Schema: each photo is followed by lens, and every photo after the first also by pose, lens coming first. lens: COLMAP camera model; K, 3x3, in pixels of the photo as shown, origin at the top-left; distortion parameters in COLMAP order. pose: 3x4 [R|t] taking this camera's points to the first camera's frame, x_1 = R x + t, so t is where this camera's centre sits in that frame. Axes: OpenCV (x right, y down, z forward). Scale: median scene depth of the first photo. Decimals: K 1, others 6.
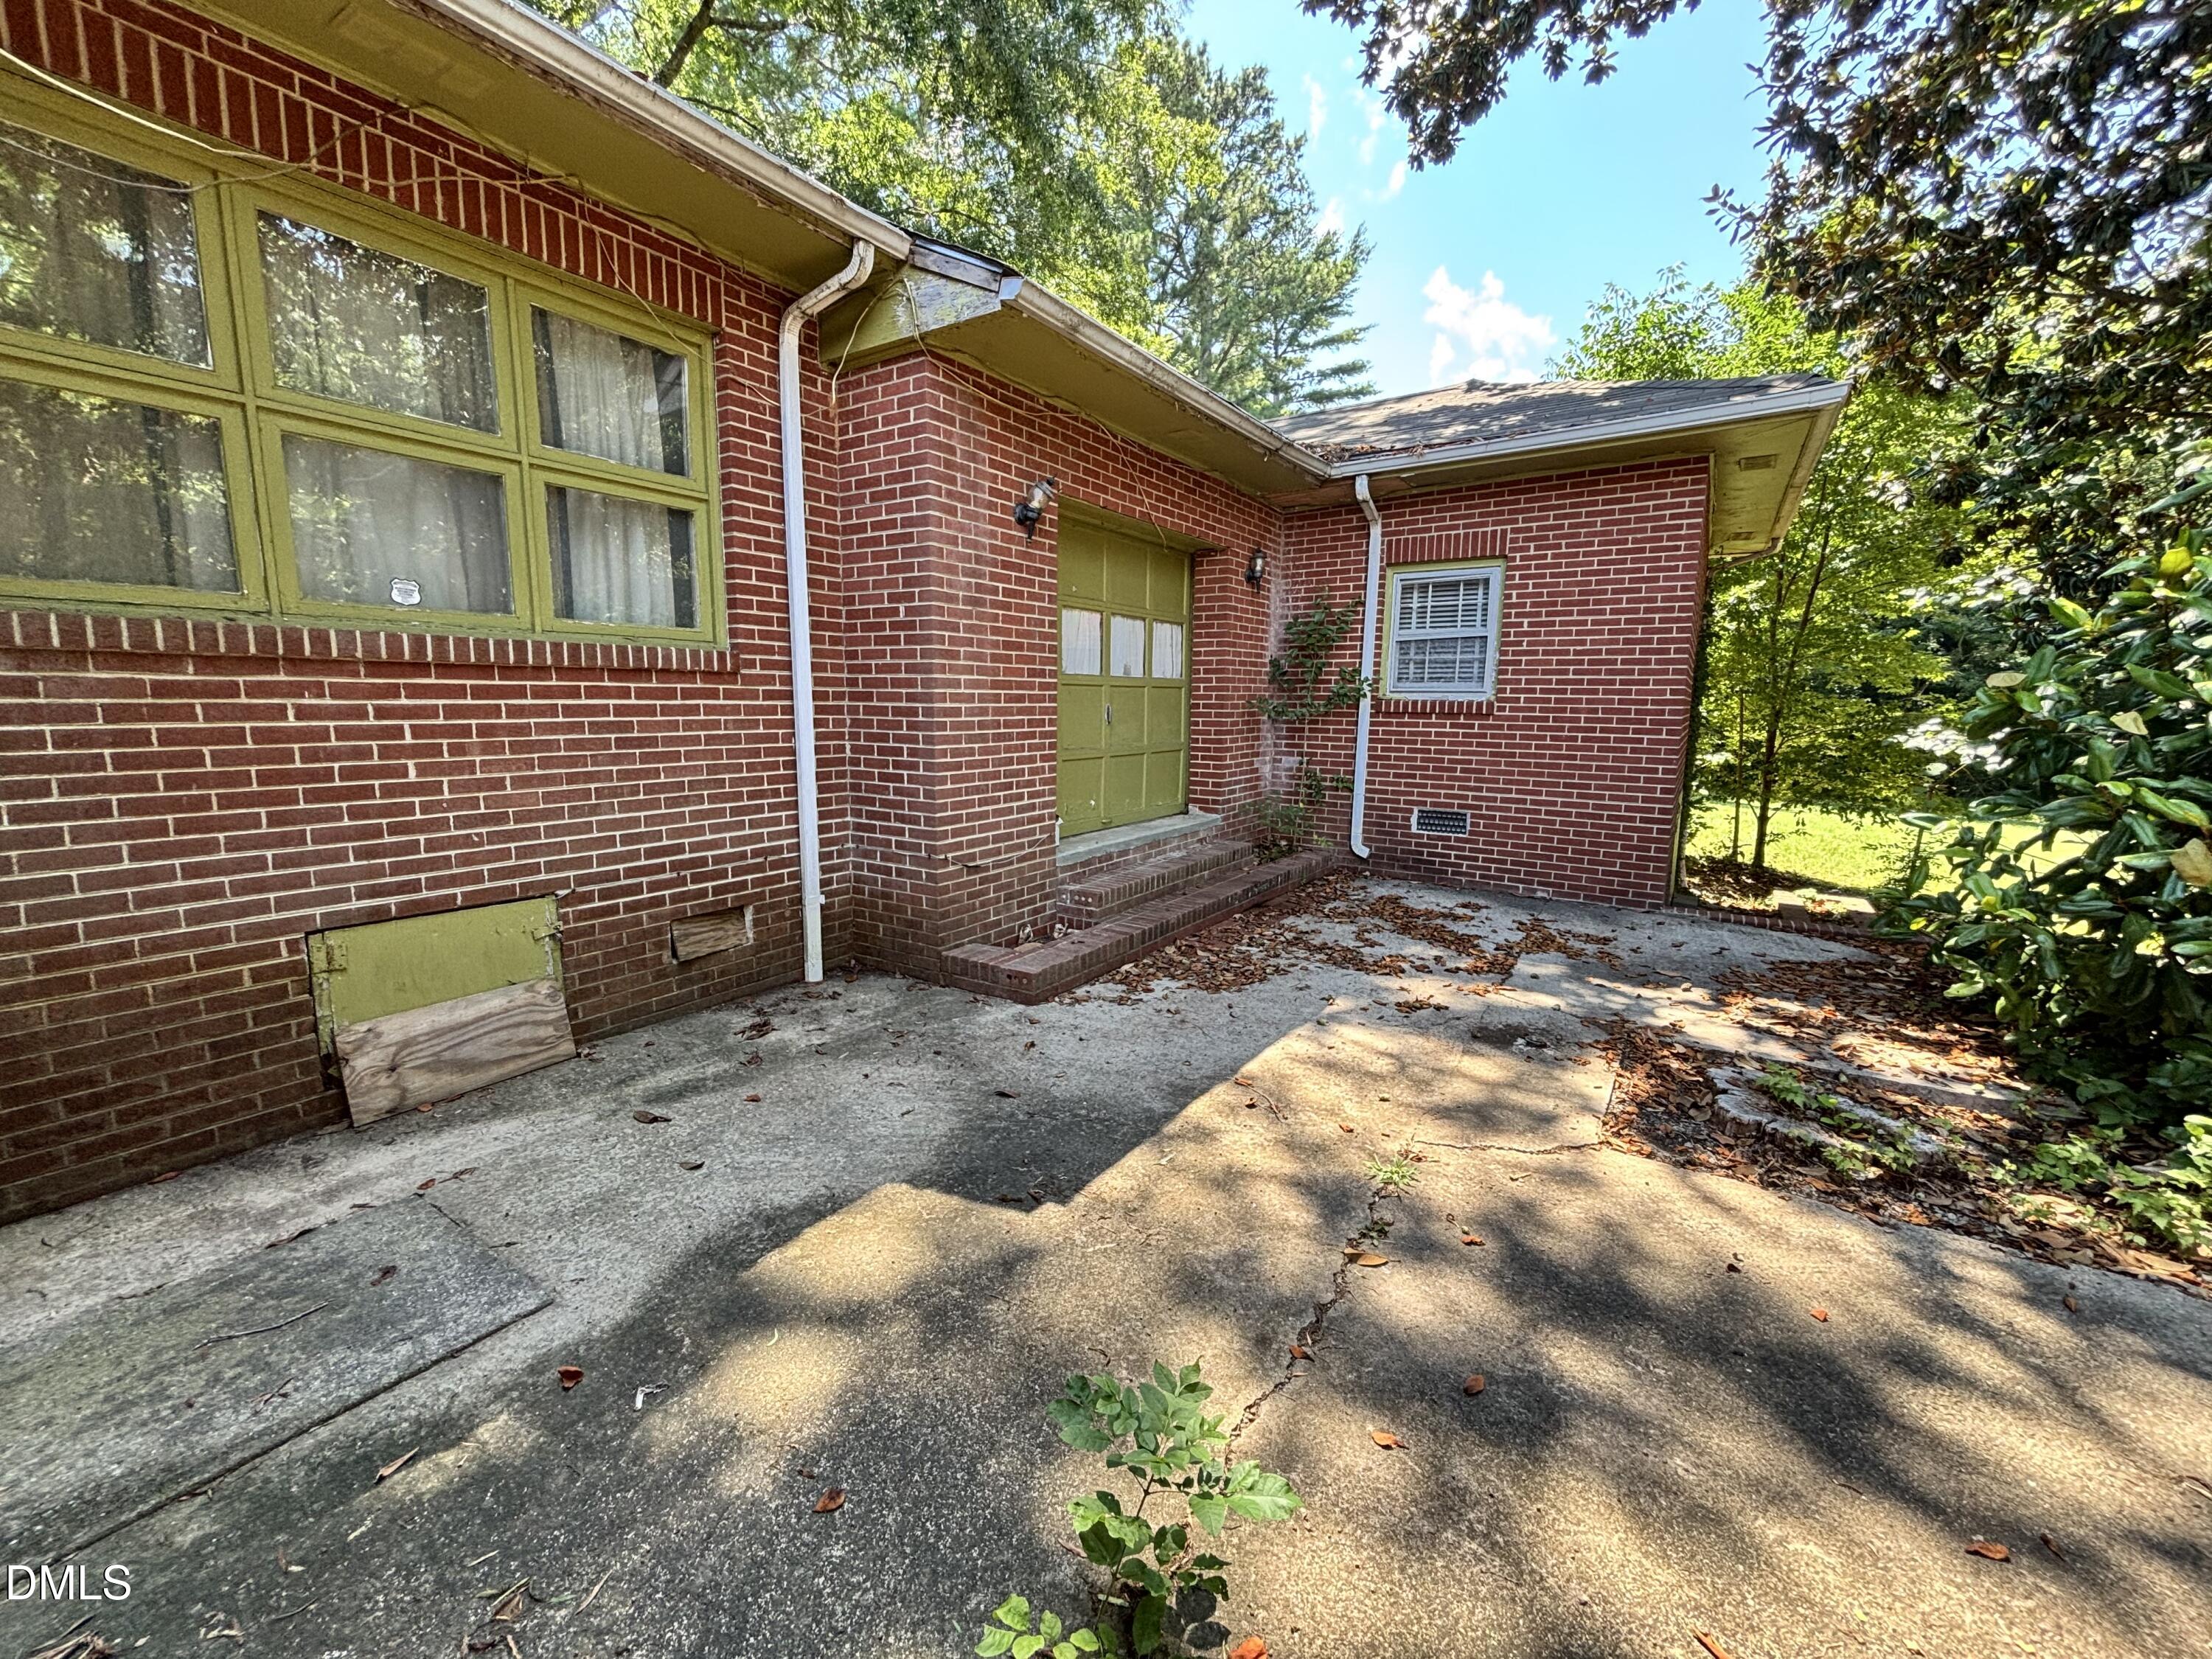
lens RADIAL K [[885.3, 0, 1068.9], [0, 885.3, 818.6], [0, 0, 1]] dist [0.012336, 0.000260]
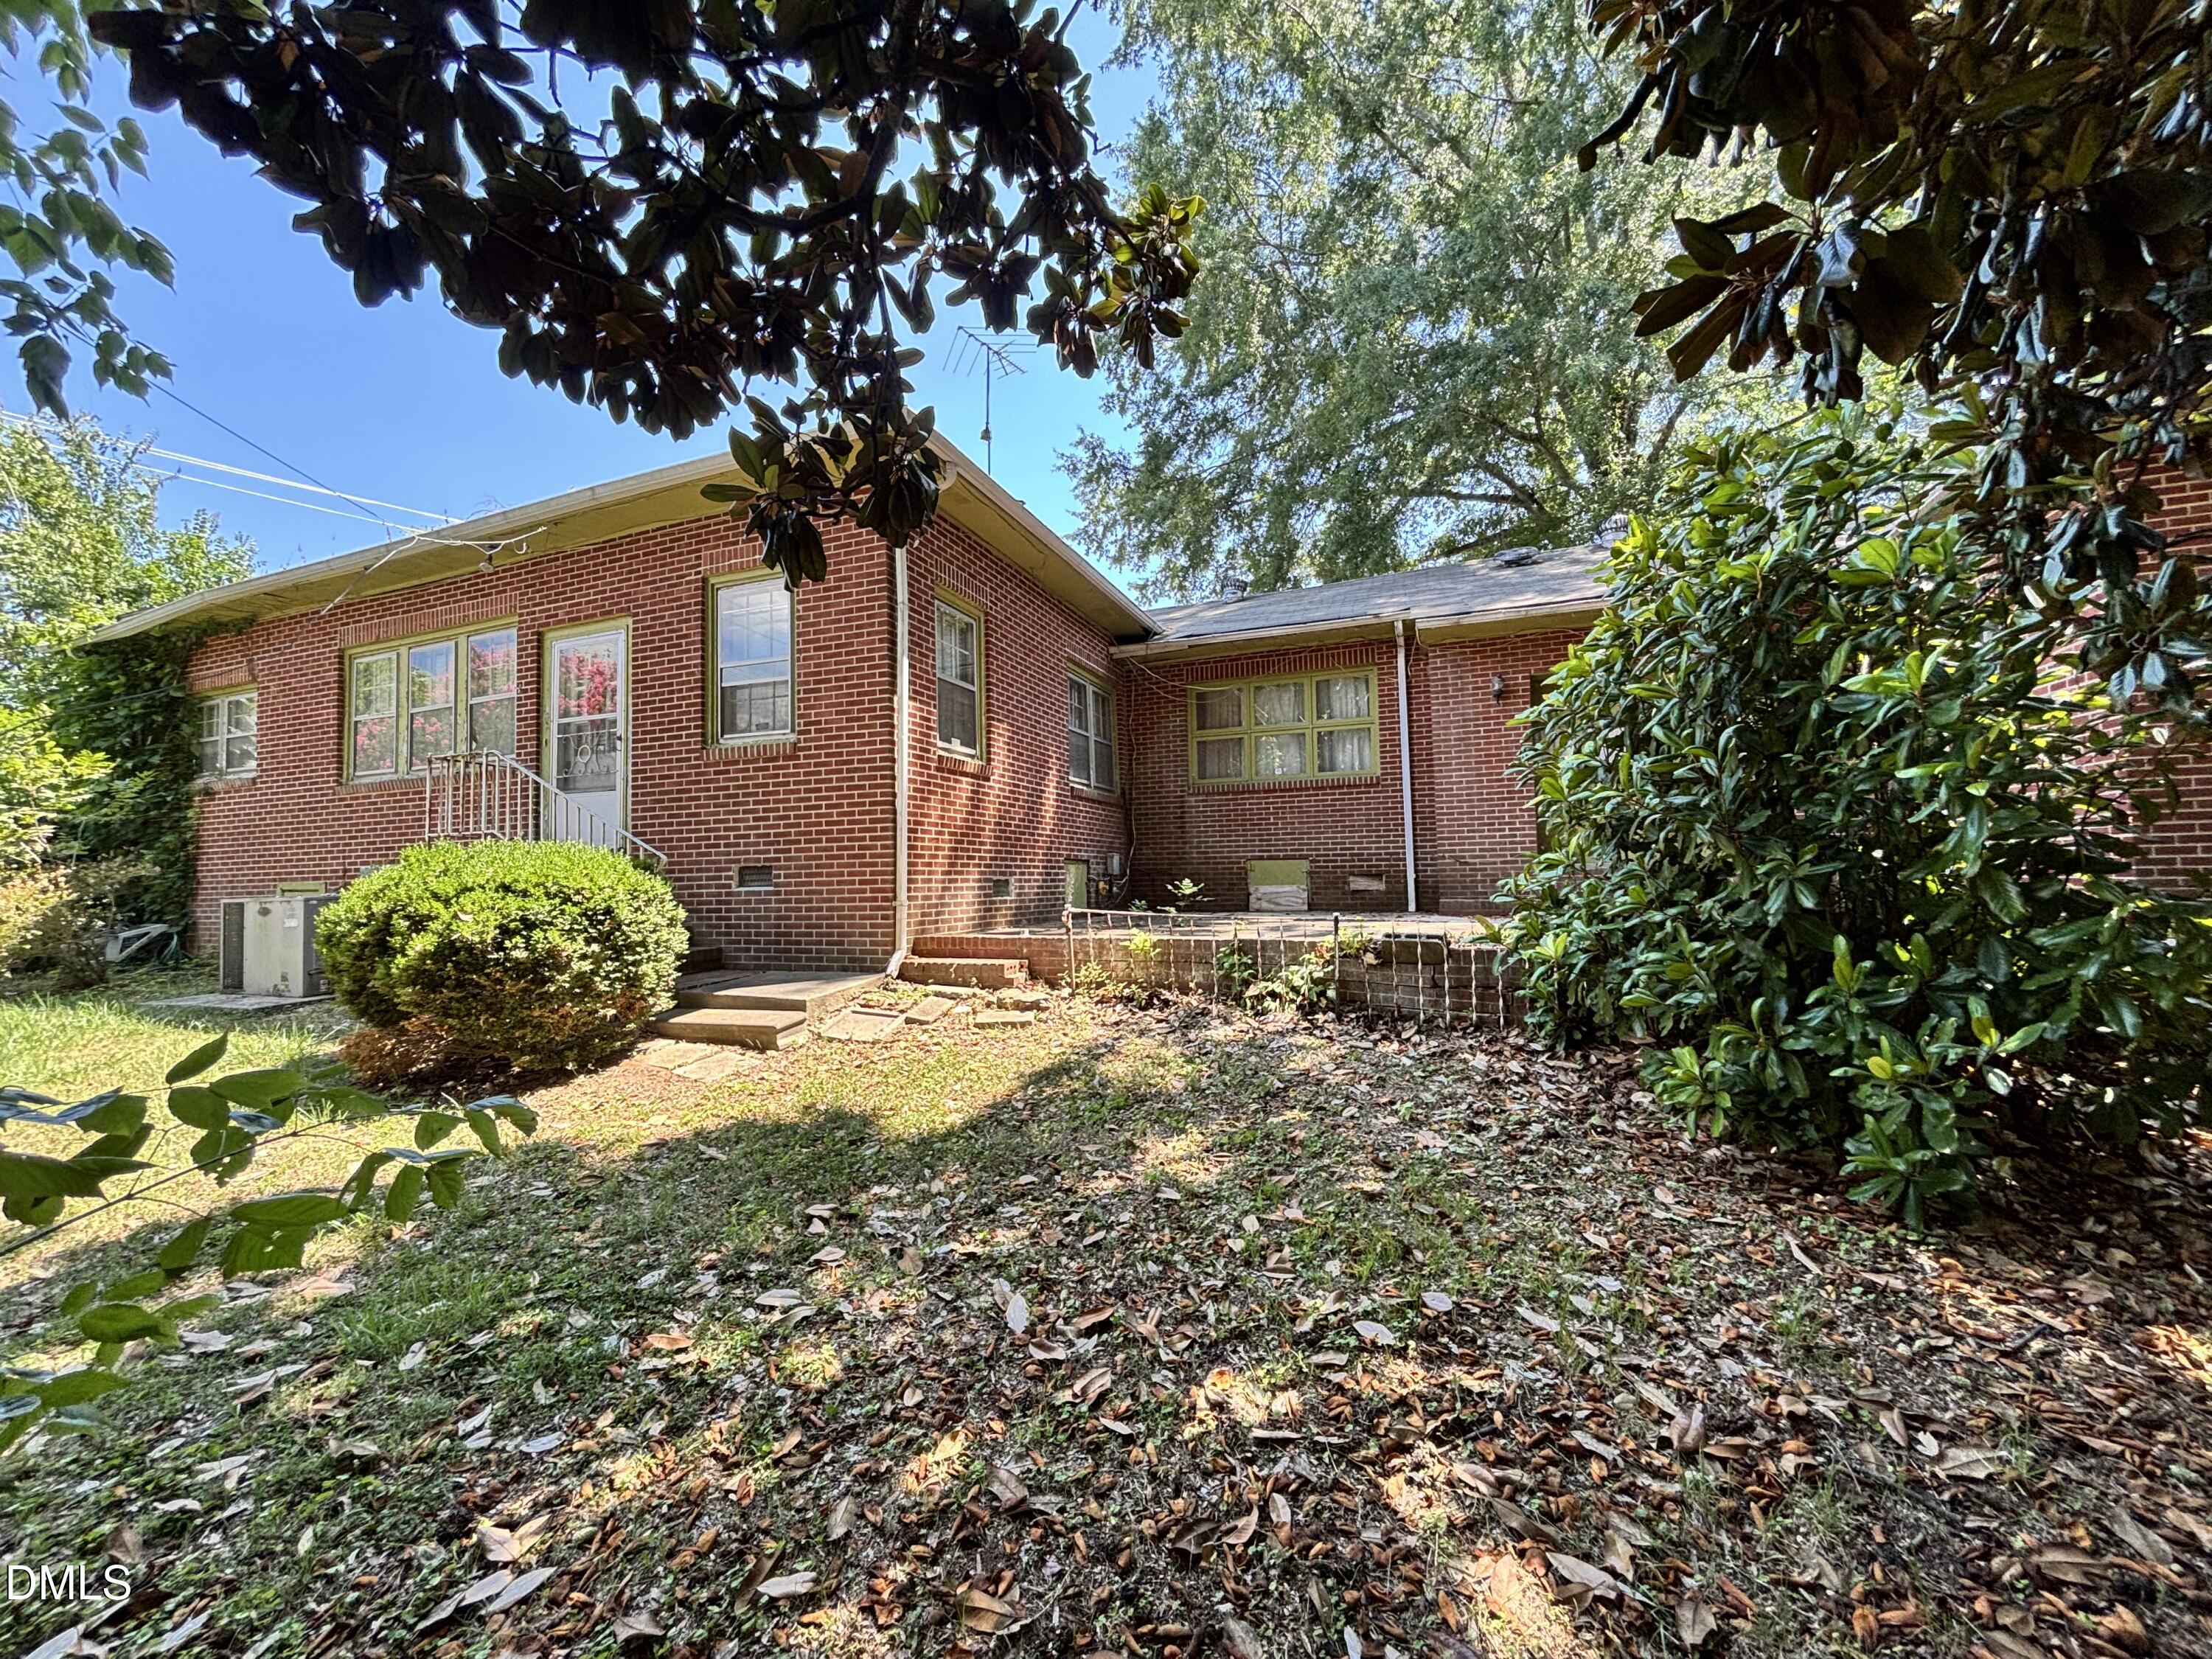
lens RADIAL K [[885.3, 0, 1103.5], [0, 885.3, 838.7], [0, 0, 1]] dist [0.012336, 0.000260]
pose [[0.280738, -0.064213, -0.957634, 2.036980], [-0.105632, 0.989631, -0.097326, 0.365957], [0.953954, 0.128480, 0.271044, -0.491007]]
